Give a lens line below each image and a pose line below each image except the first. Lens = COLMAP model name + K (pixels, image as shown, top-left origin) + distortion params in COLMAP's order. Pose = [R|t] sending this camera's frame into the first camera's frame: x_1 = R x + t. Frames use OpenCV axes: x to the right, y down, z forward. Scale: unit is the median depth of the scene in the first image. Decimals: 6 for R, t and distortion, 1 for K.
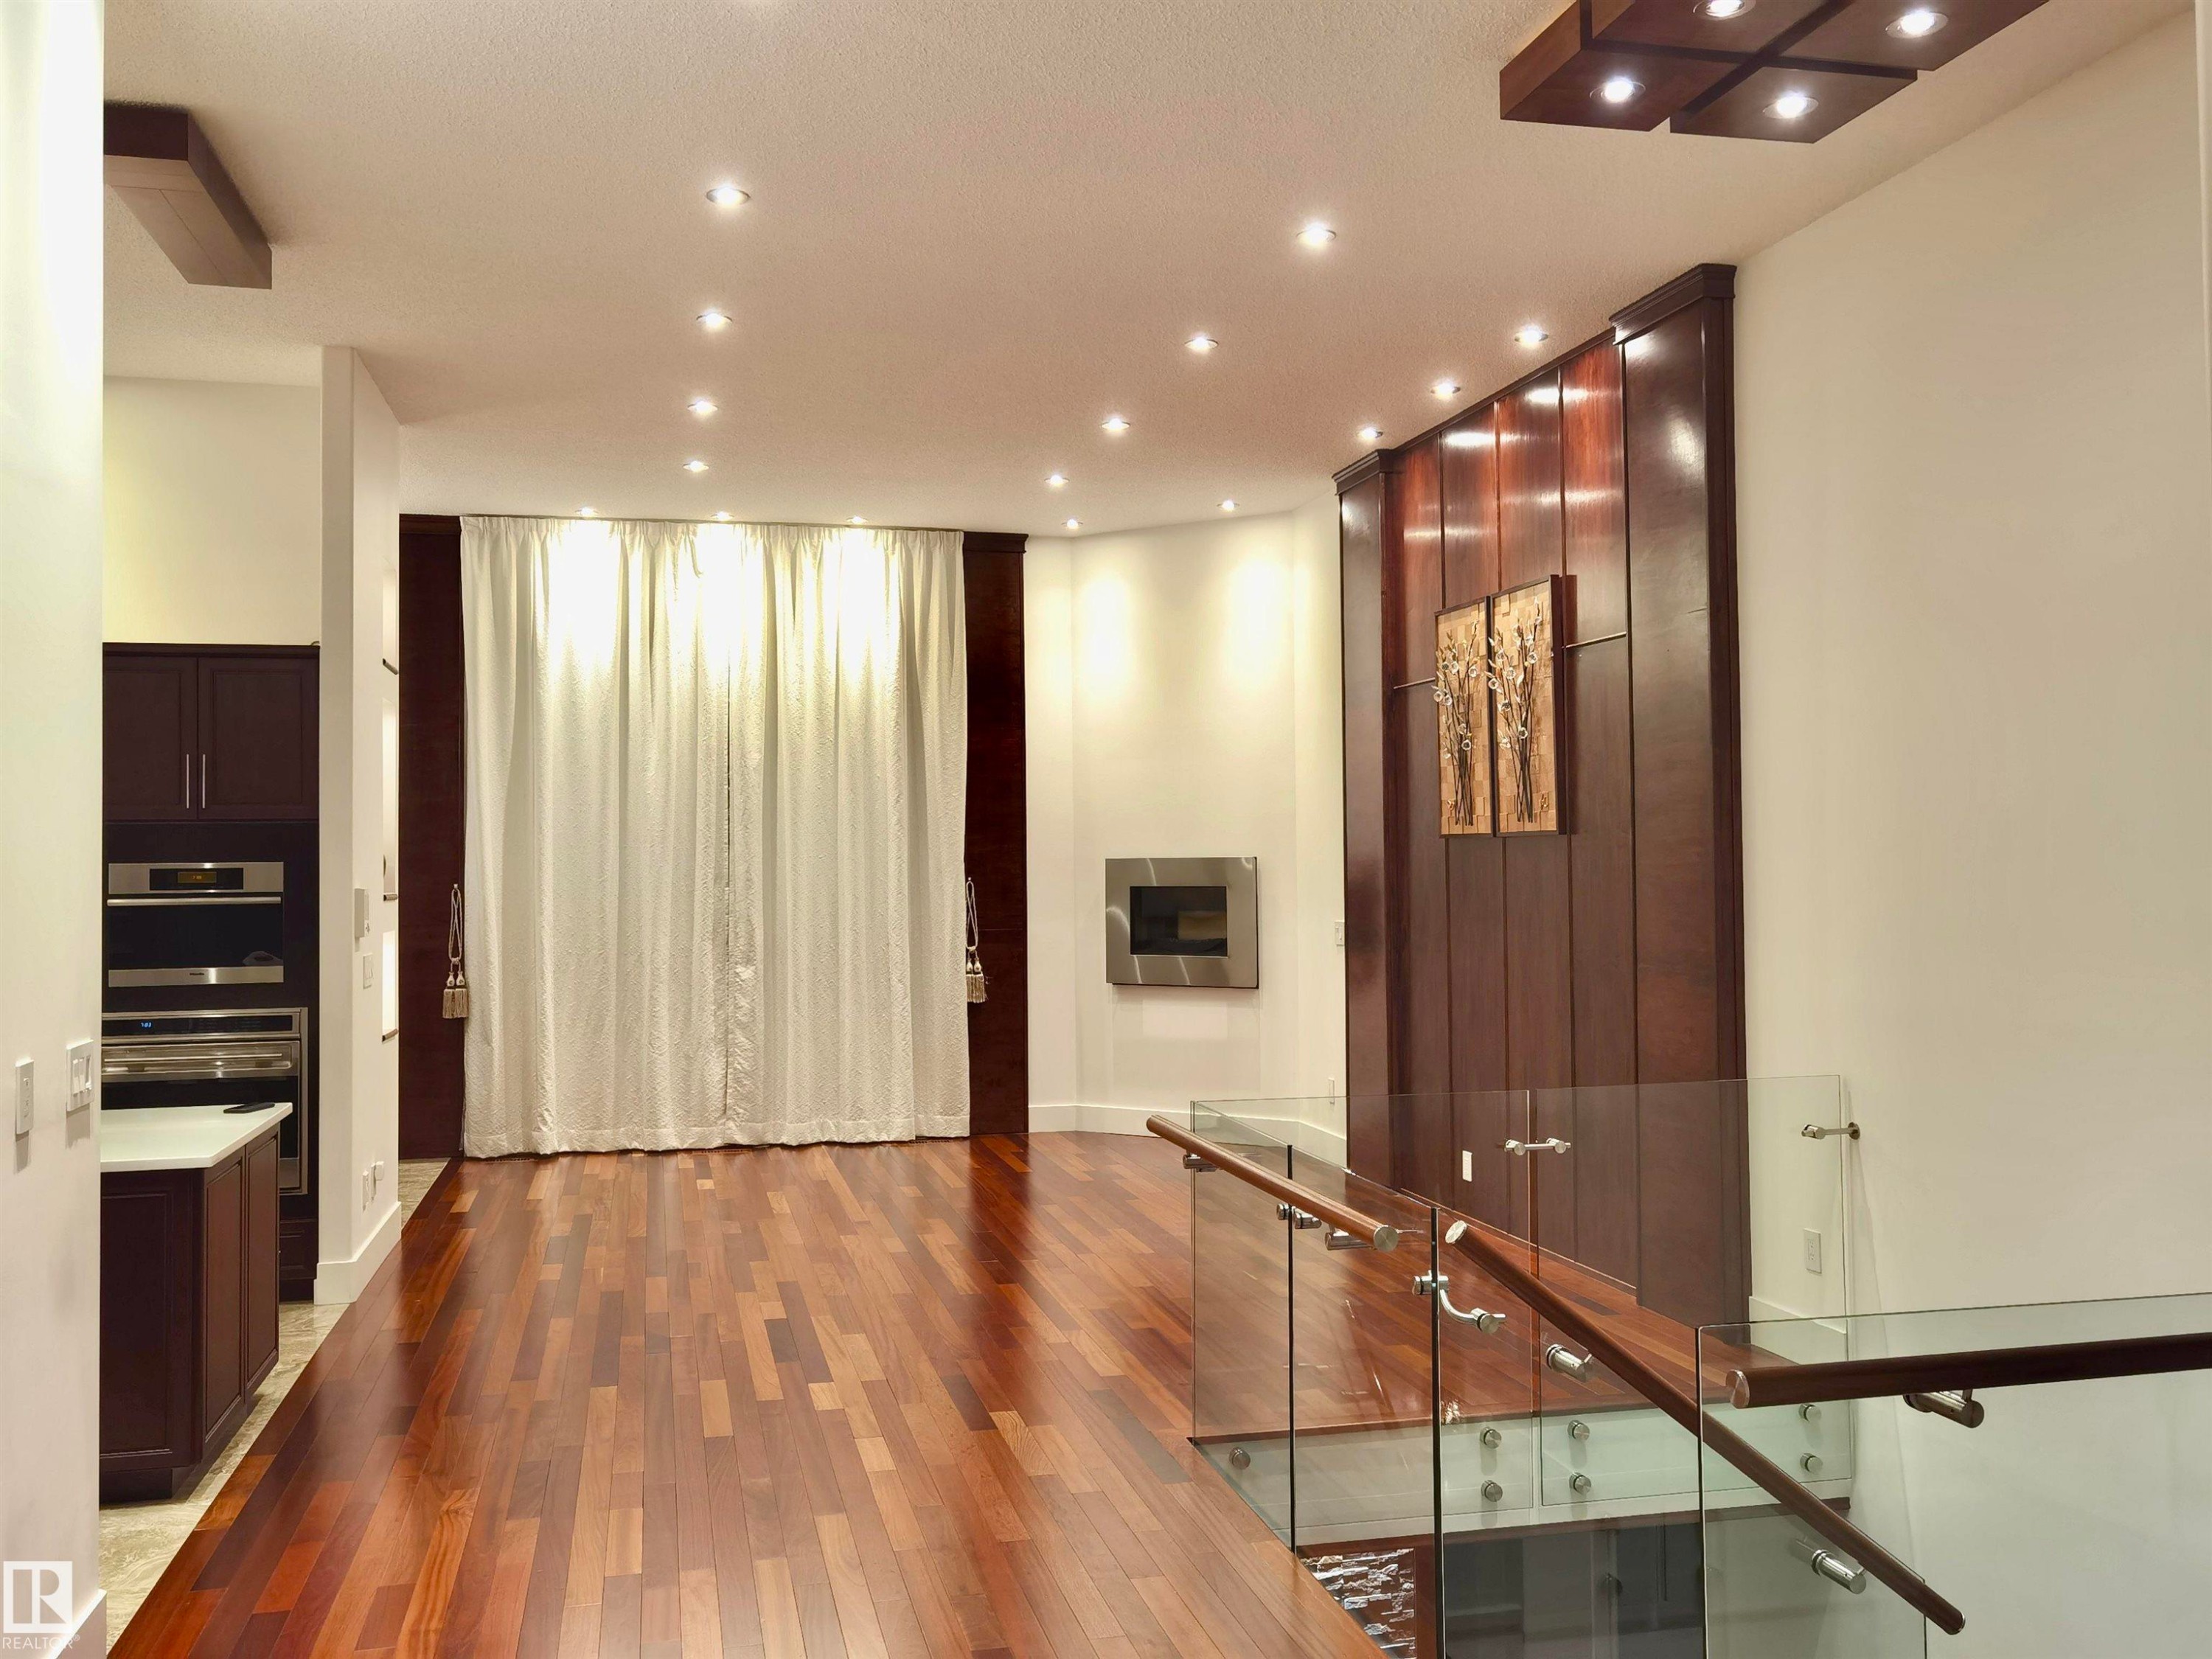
lens RADIAL K [[1923.1, 0, 1106.0], [0, 1923.1, 829.5], [0, 0, 1]] dist [0.009928, 0.001361]
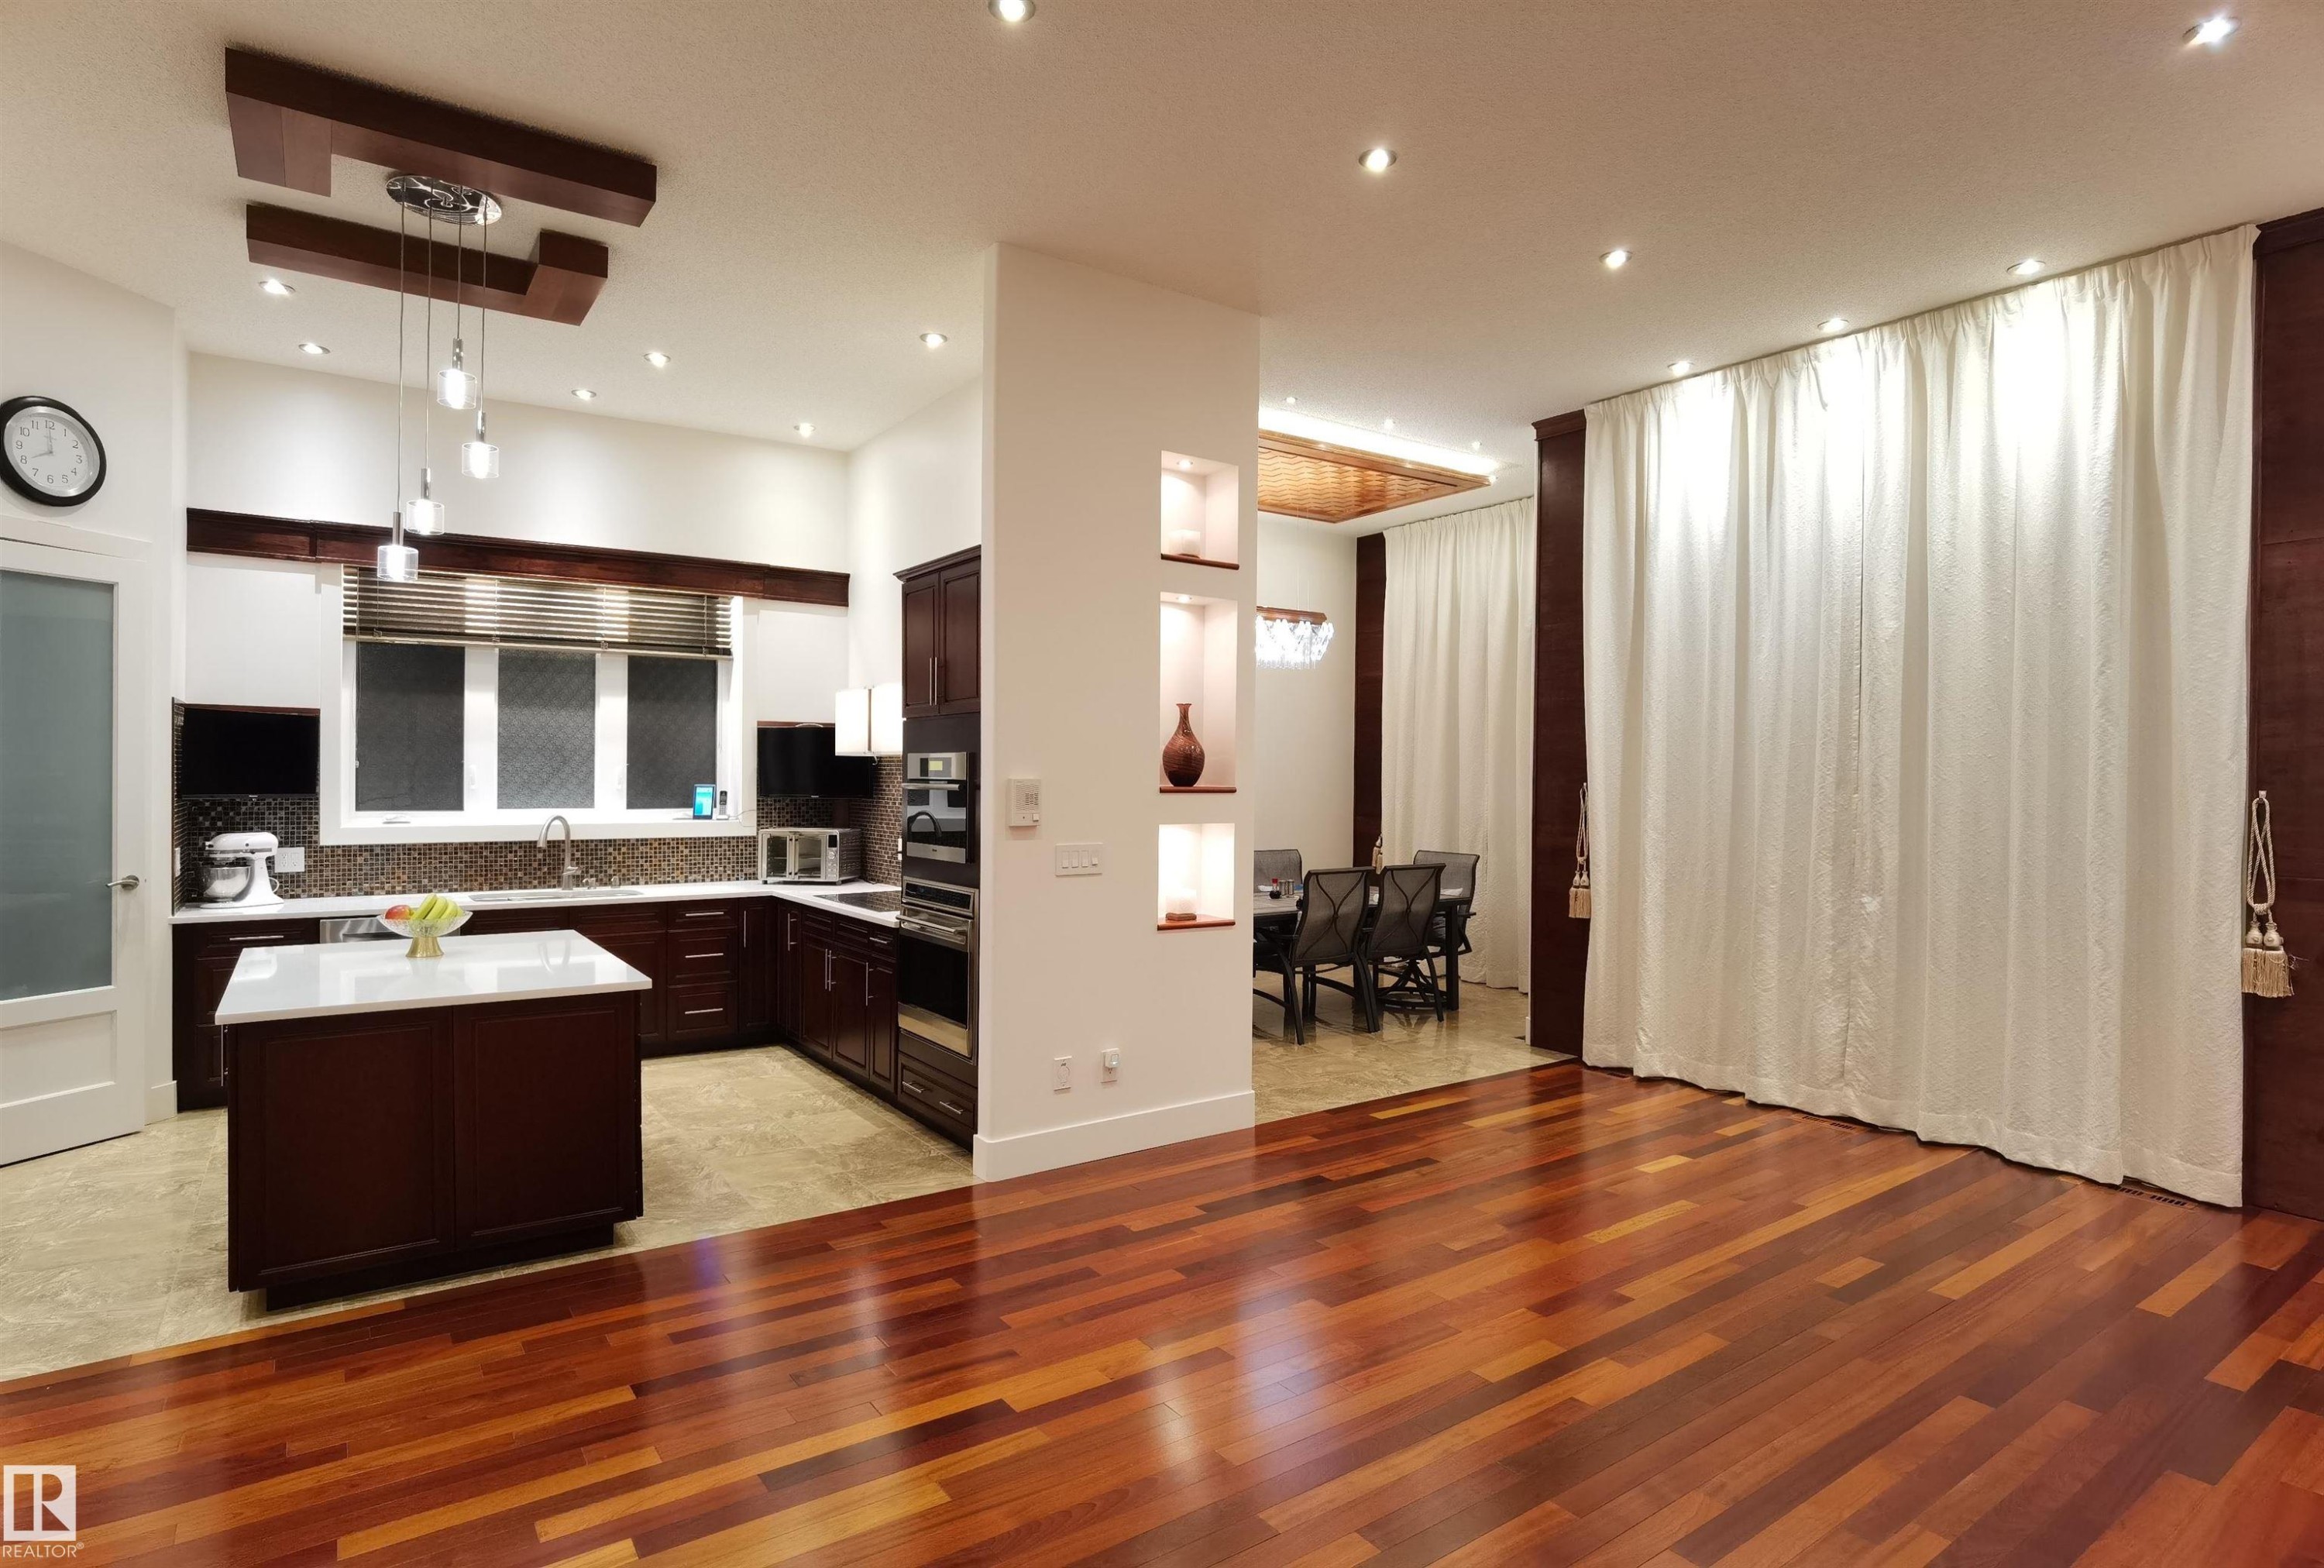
lens RADIAL K [[1224.4, 0, 1162.0], [0, 1224.4, 784.0], [0, 0, 1]] dist [-0.076476, 0.045479]
pose [[0.373873, 0.021865, -0.927222, 0.154192], [0.006573, 0.999635, 0.026223, 0.011016], [0.927457, -0.015899, 0.373592, 0.552599]]
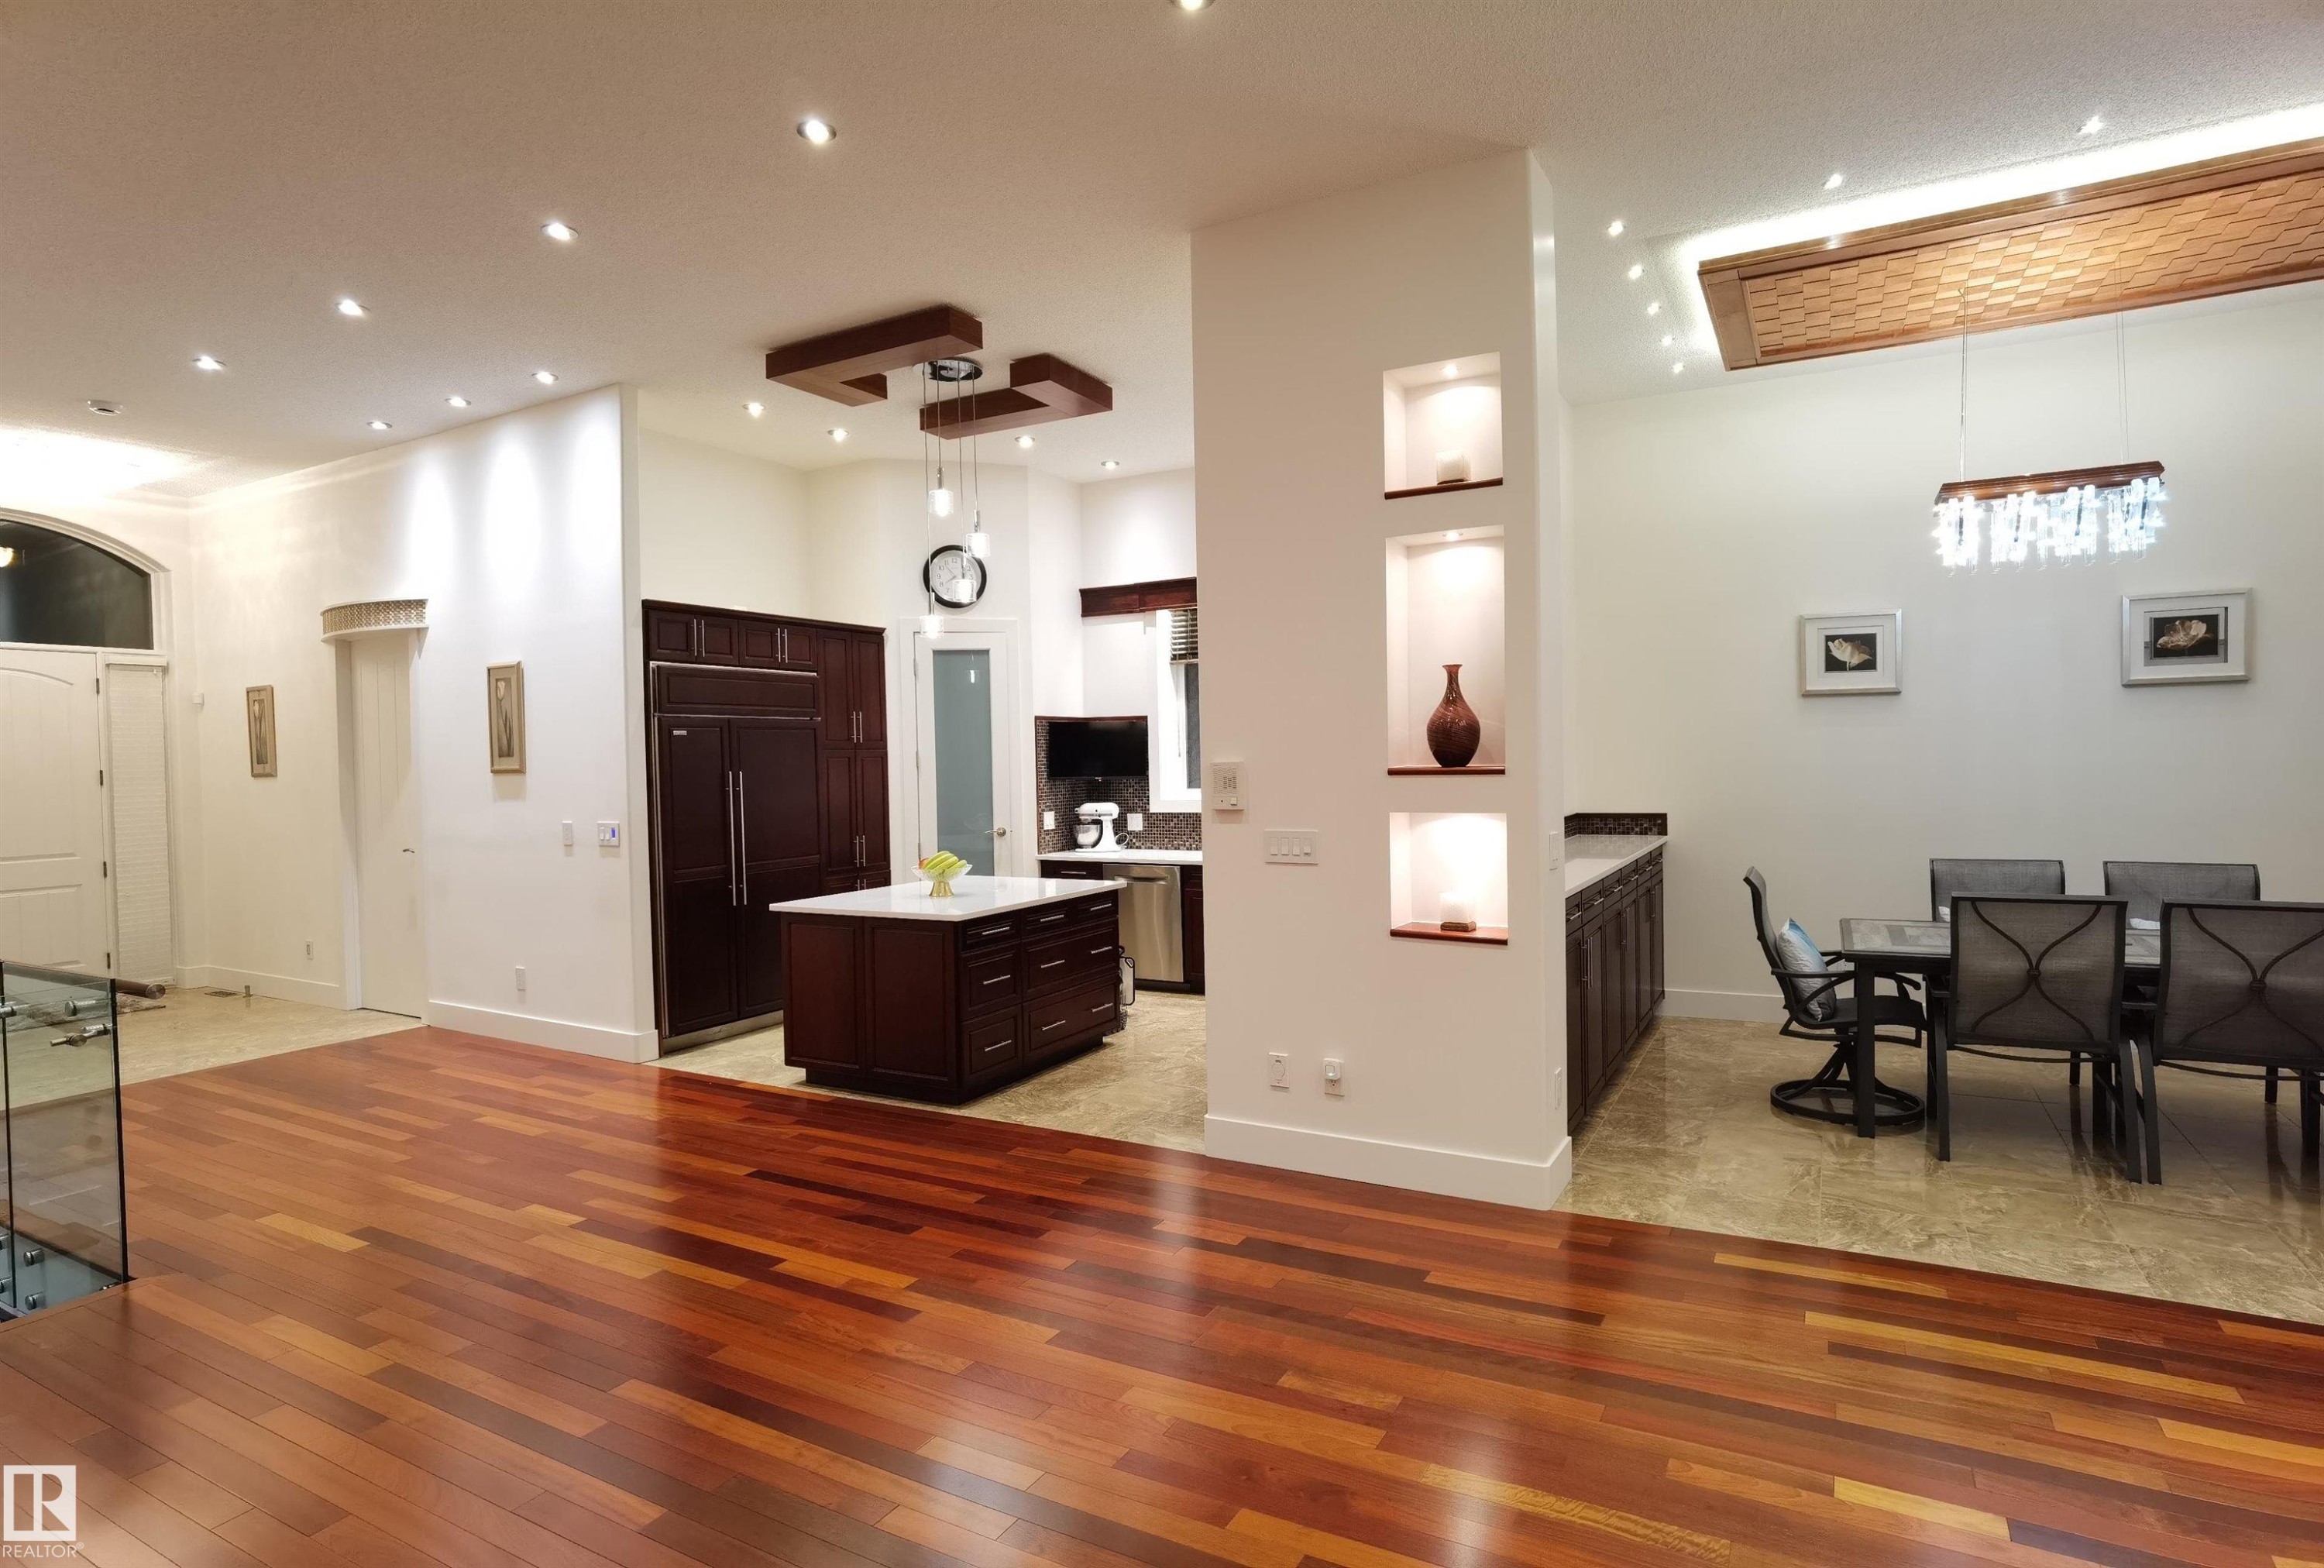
lens RADIAL K [[1224.4, 0, 1162.0], [0, 1224.4, 784.0], [0, 0, 1]] dist [-0.076476, 0.045479]
pose [[-0.680759, 0.043418, -0.731219, 0.061586], [0.042851, 0.998893, 0.019418, 0.018695], [0.731253, -0.018114, -0.681866, 0.950355]]
